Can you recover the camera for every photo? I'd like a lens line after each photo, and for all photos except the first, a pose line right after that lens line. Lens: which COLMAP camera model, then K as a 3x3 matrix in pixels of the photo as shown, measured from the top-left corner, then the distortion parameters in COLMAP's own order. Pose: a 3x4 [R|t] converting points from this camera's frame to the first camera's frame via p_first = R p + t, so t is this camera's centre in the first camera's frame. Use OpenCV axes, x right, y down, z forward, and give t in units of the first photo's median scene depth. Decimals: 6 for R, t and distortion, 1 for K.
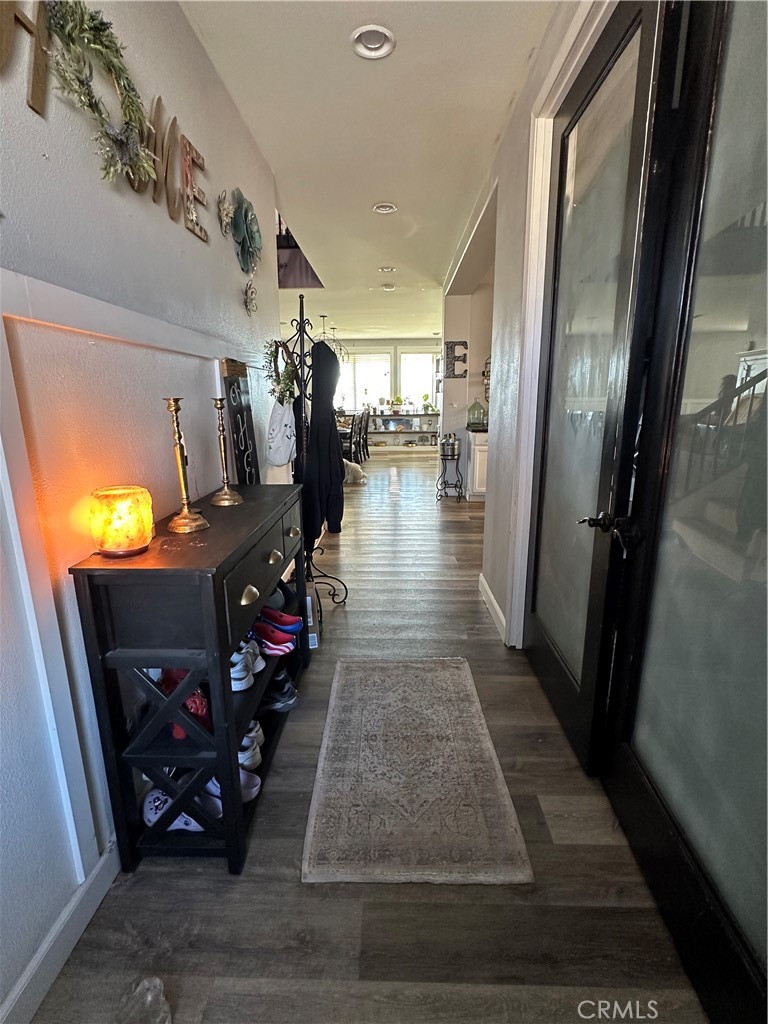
lens RADIAL K [[476.2, 0, 382.5], [0, 476.2, 512.6], [0, 0, 1]] dist [-0.000070, 0.000001]
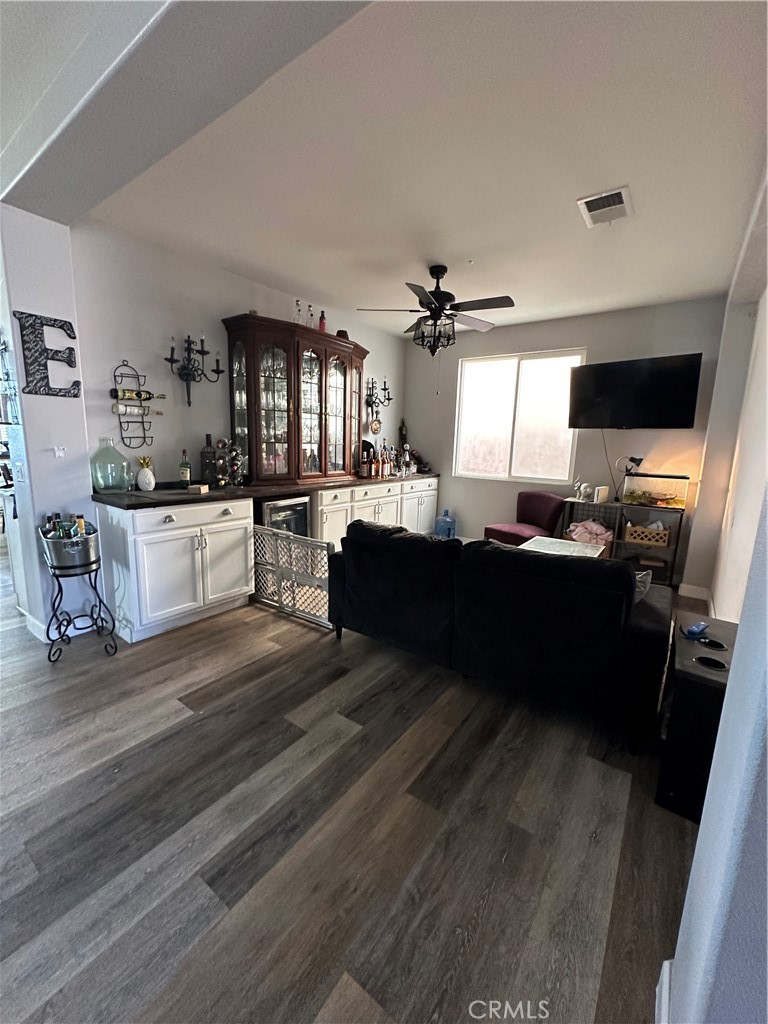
lens RADIAL K [[410.0, 0, 383.8], [0, 410.0, 512.5], [0, 0, 1]] dist [-0.001452, -0.000085]
pose [[0.572884, -0.118197, 0.811070, -0.000533], [0.151923, 0.987713, 0.036631, -0.134977], [-0.805434, 0.102235, 0.583802, 0.515812]]
